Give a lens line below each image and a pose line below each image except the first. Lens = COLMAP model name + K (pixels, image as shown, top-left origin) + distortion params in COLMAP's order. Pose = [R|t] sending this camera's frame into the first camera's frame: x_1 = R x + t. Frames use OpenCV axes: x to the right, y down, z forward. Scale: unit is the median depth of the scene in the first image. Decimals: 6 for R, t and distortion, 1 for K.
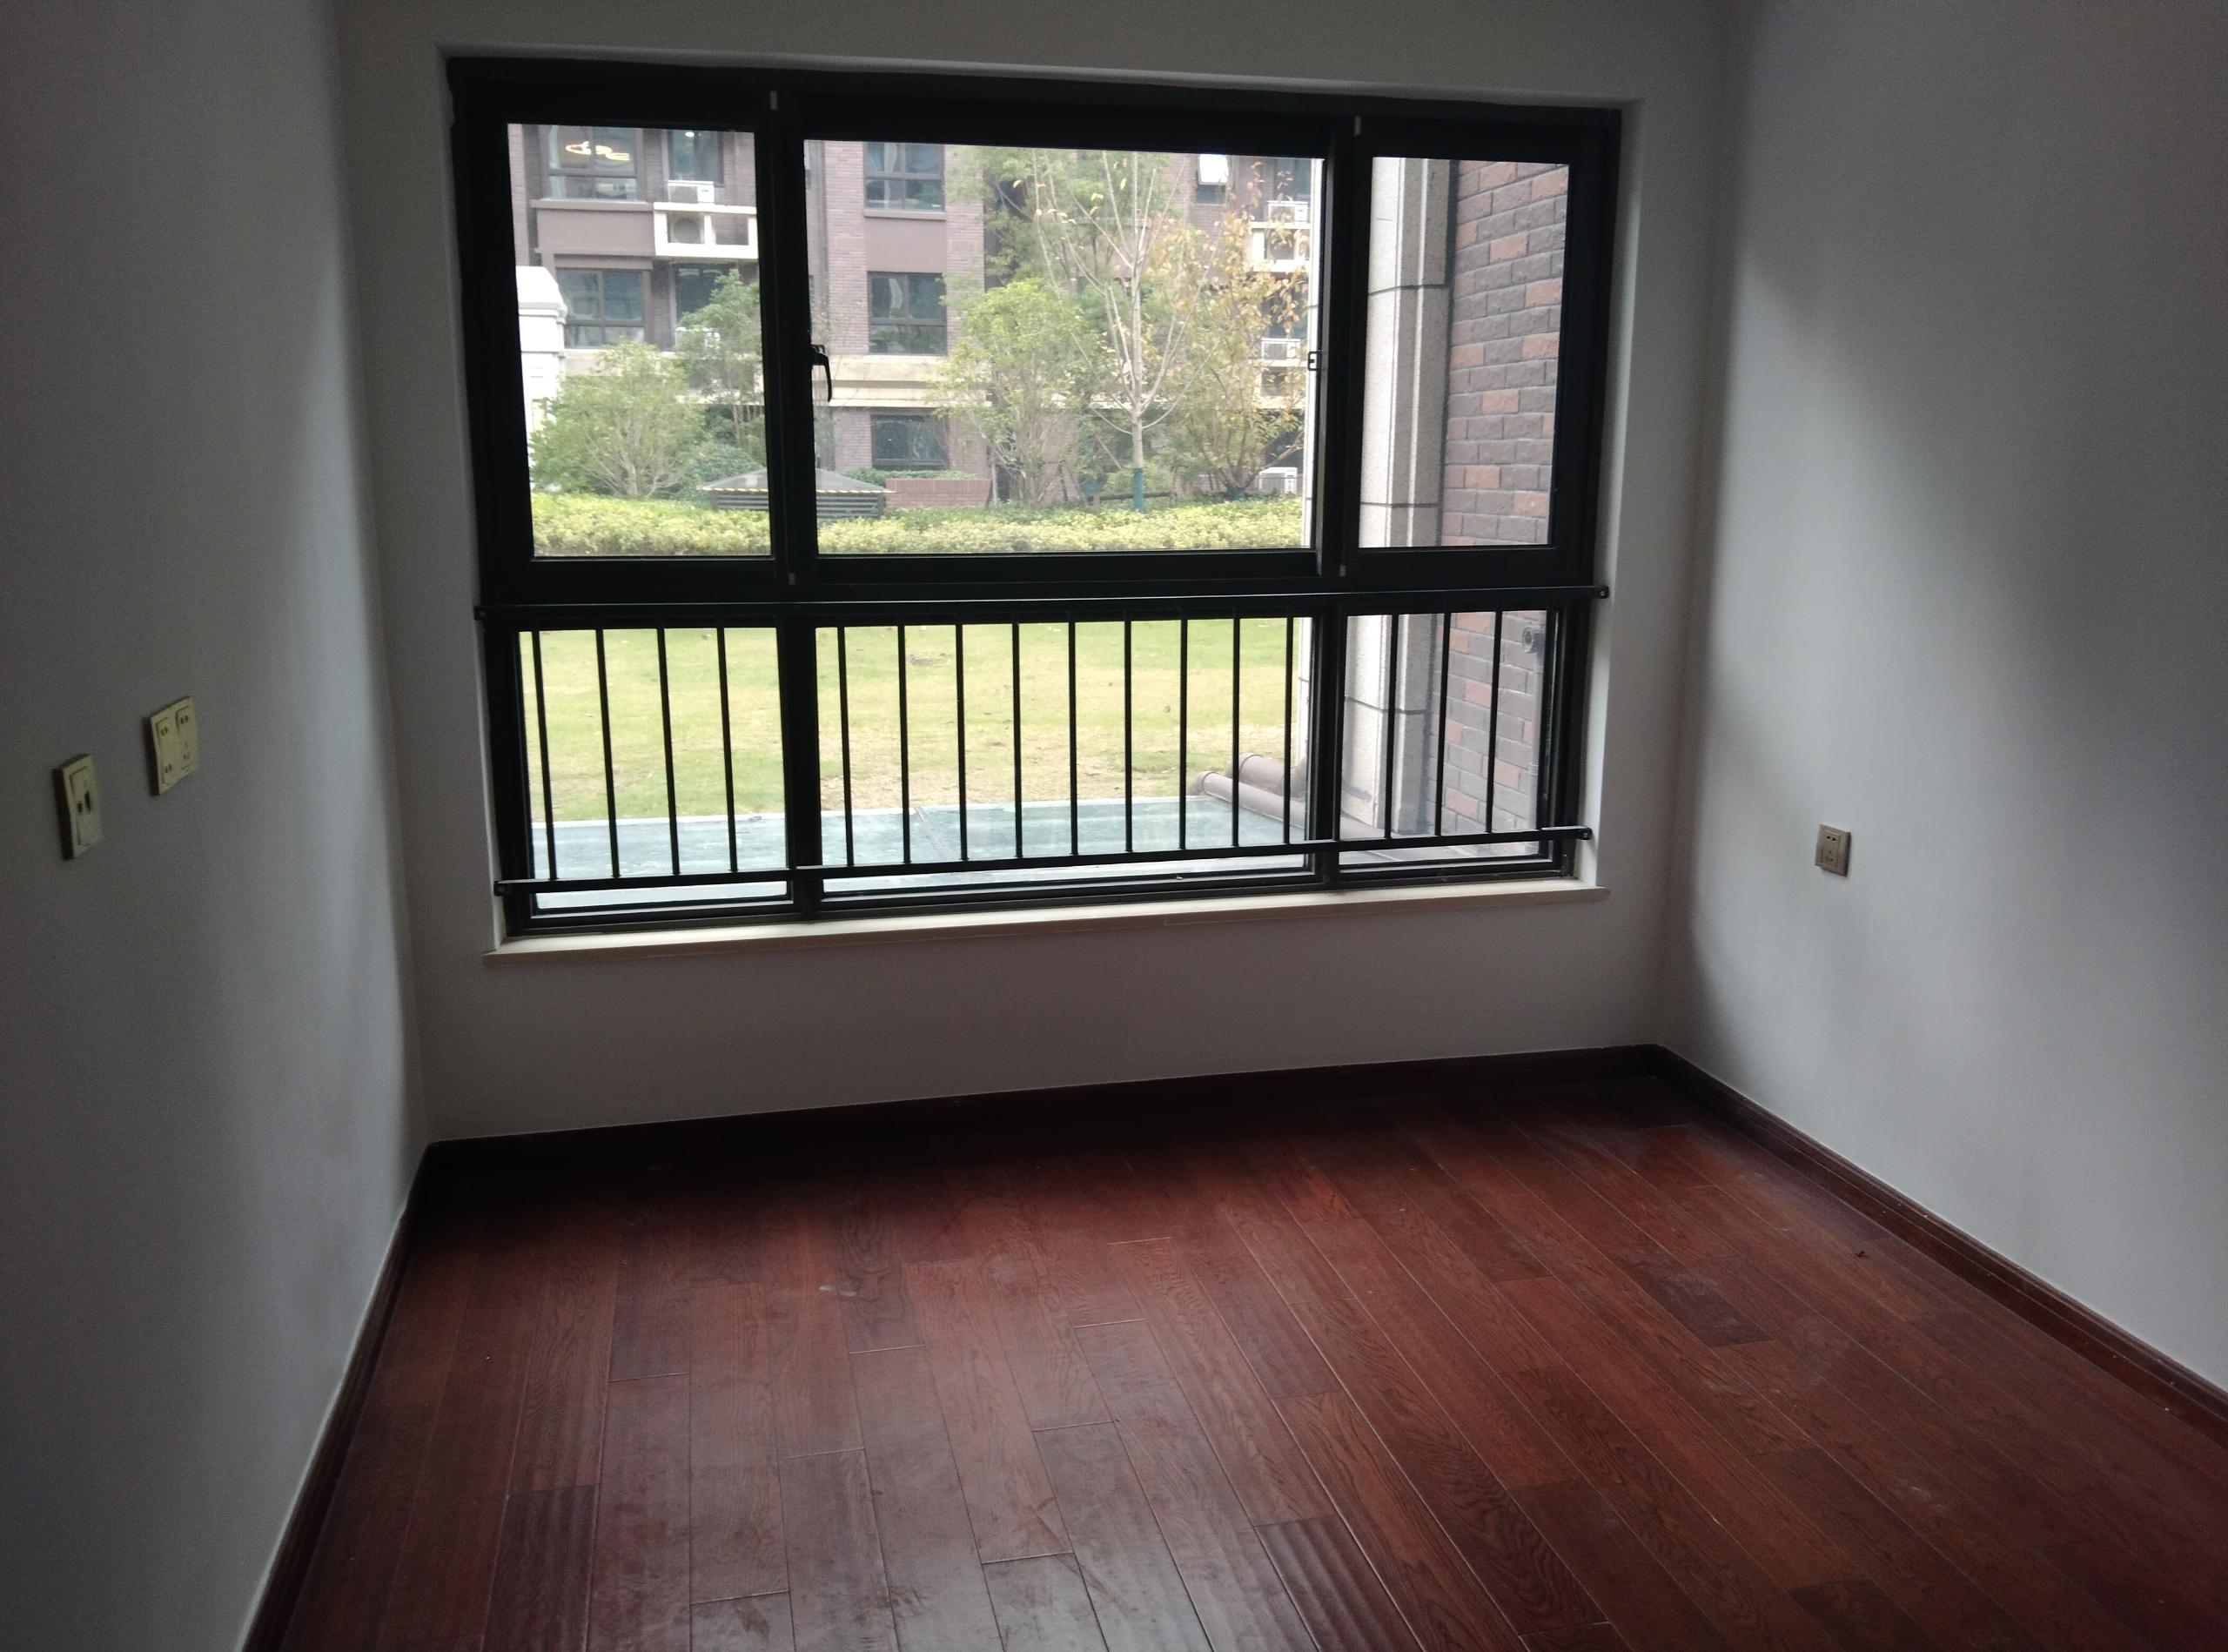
lens RADIAL K [[1770.2, 0, 1116.3], [0, 1770.2, 826.8], [0, 0, 1]] dist [0.020537, 0.014927]
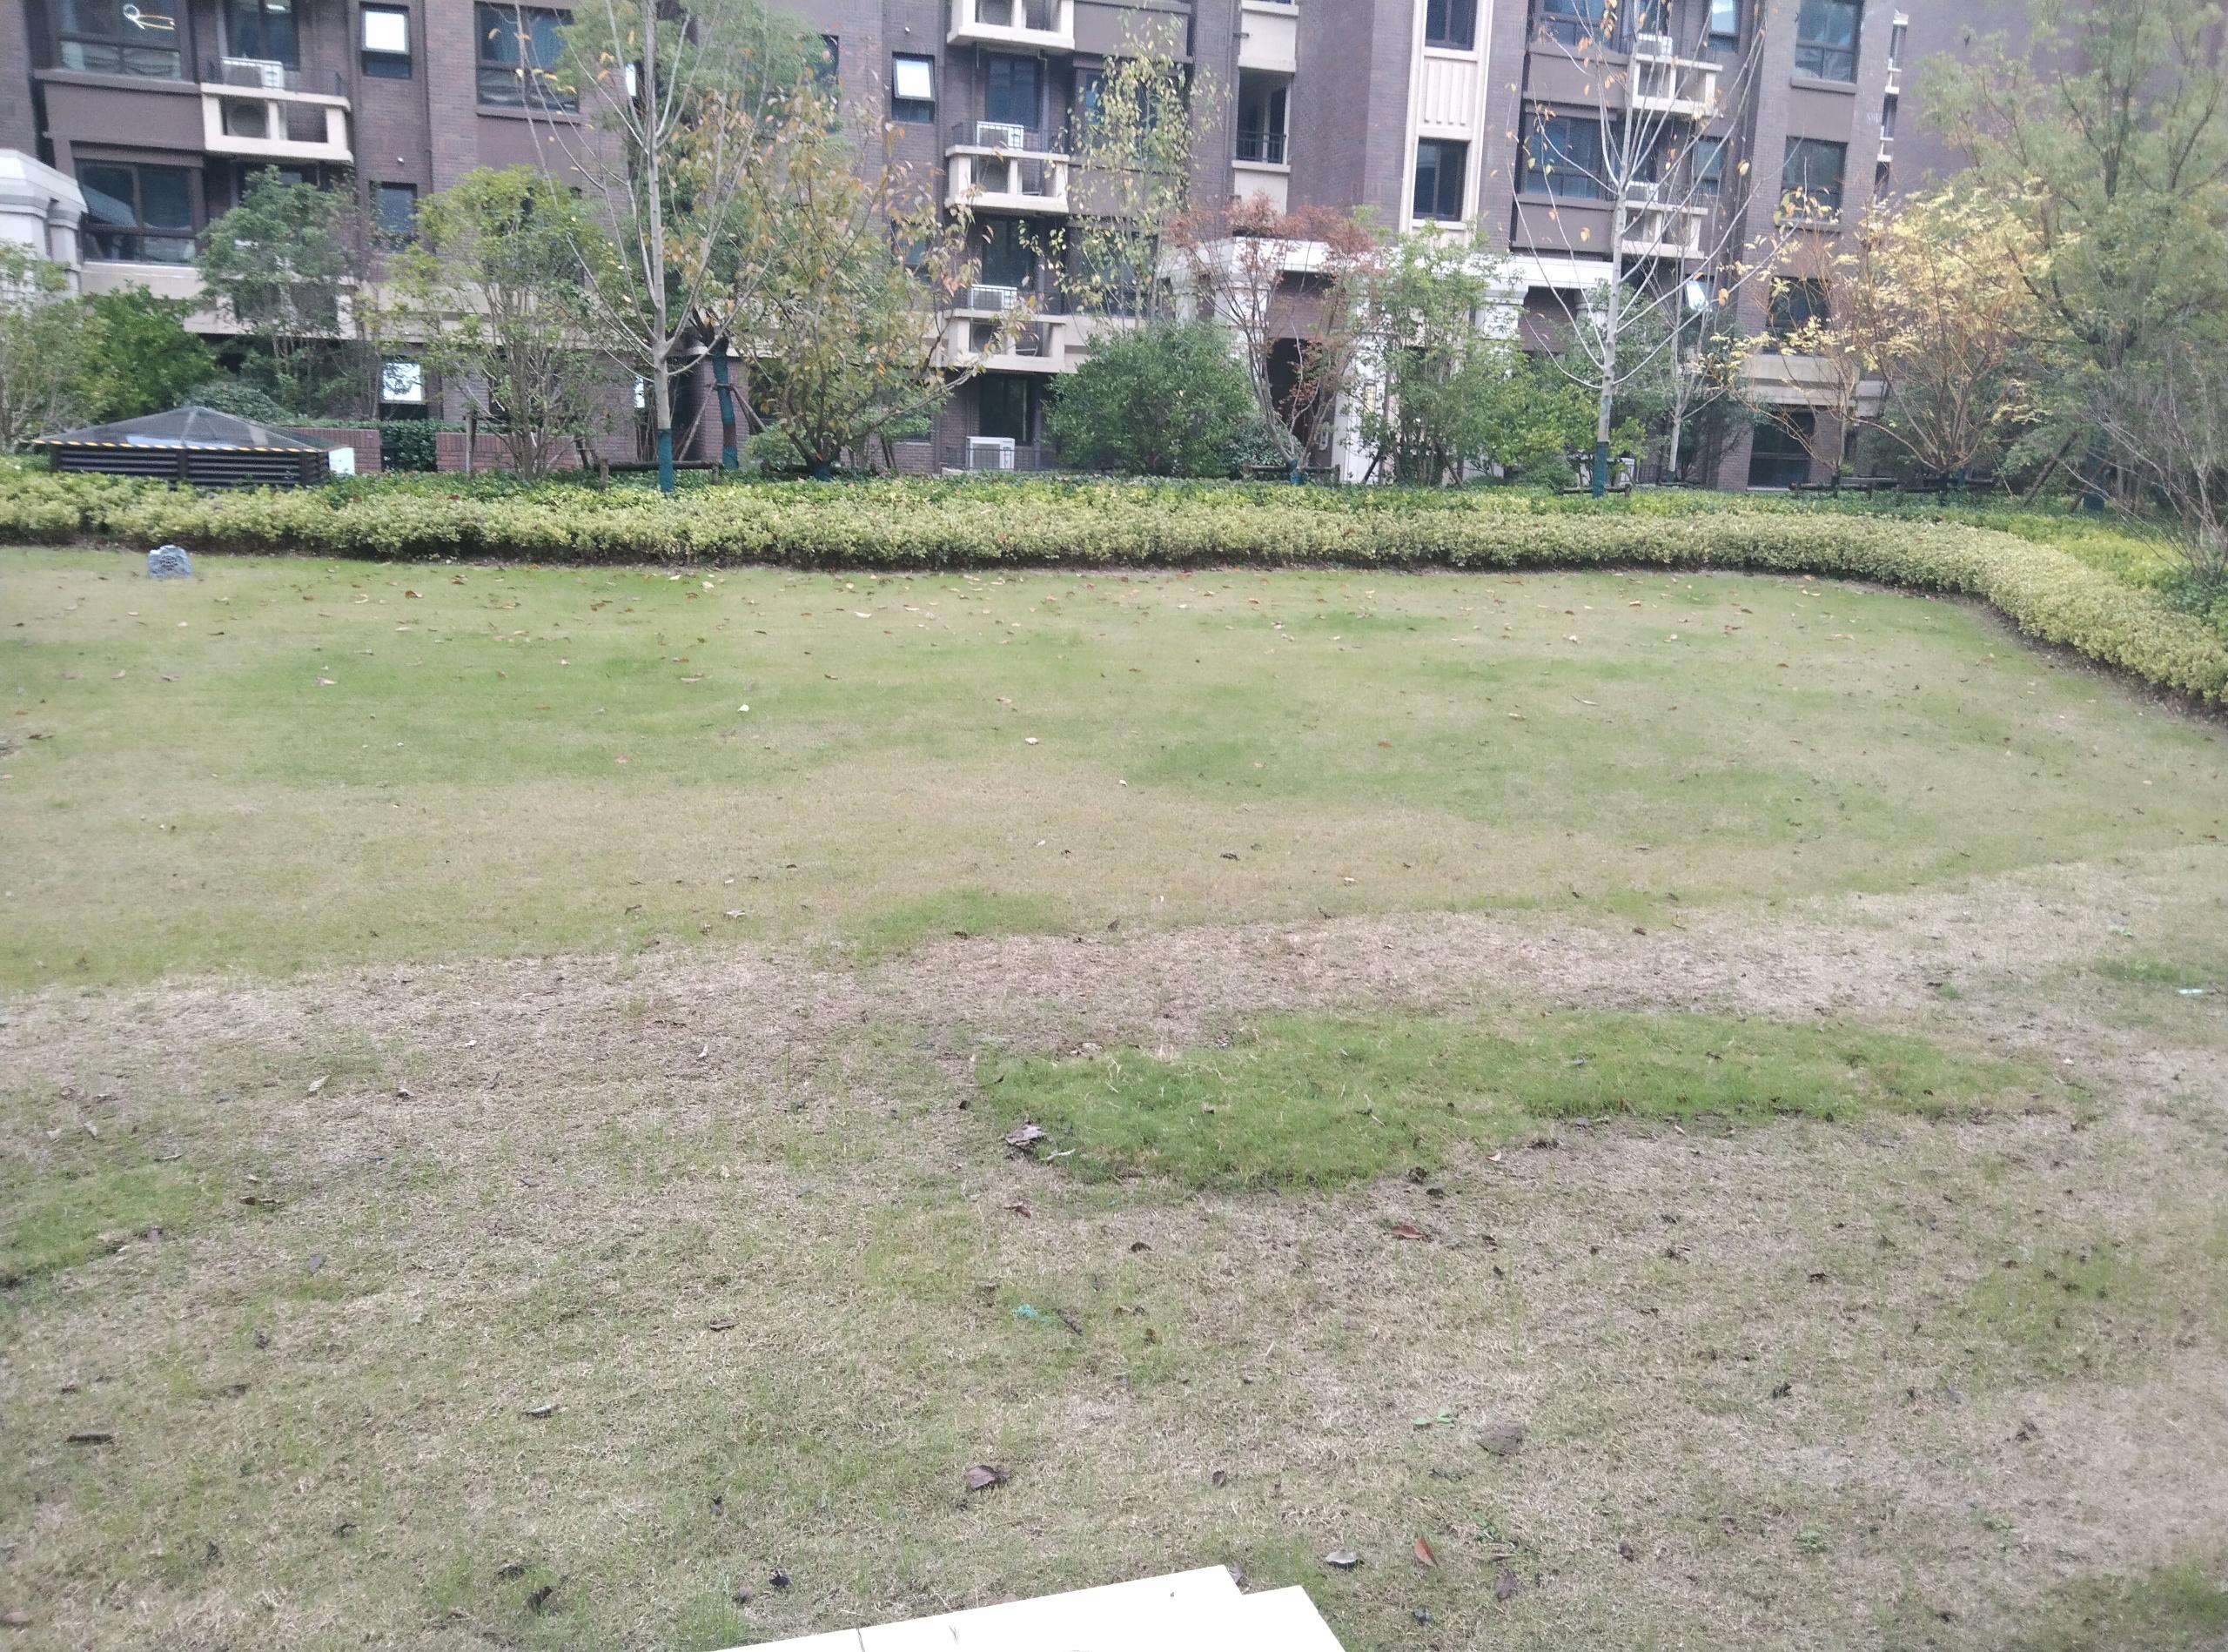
lens RADIAL K [[1770.2, 0, 1117.5], [0, 1770.2, 827.4], [0, 0, 1]] dist [0.020537, 0.014927]
pose [[0.996348, 0.008845, 0.084928, 0.086979], [-0.010203, 0.999827, 0.015565, -0.031730], [-0.084775, -0.016374, 0.996266, 0.154019]]
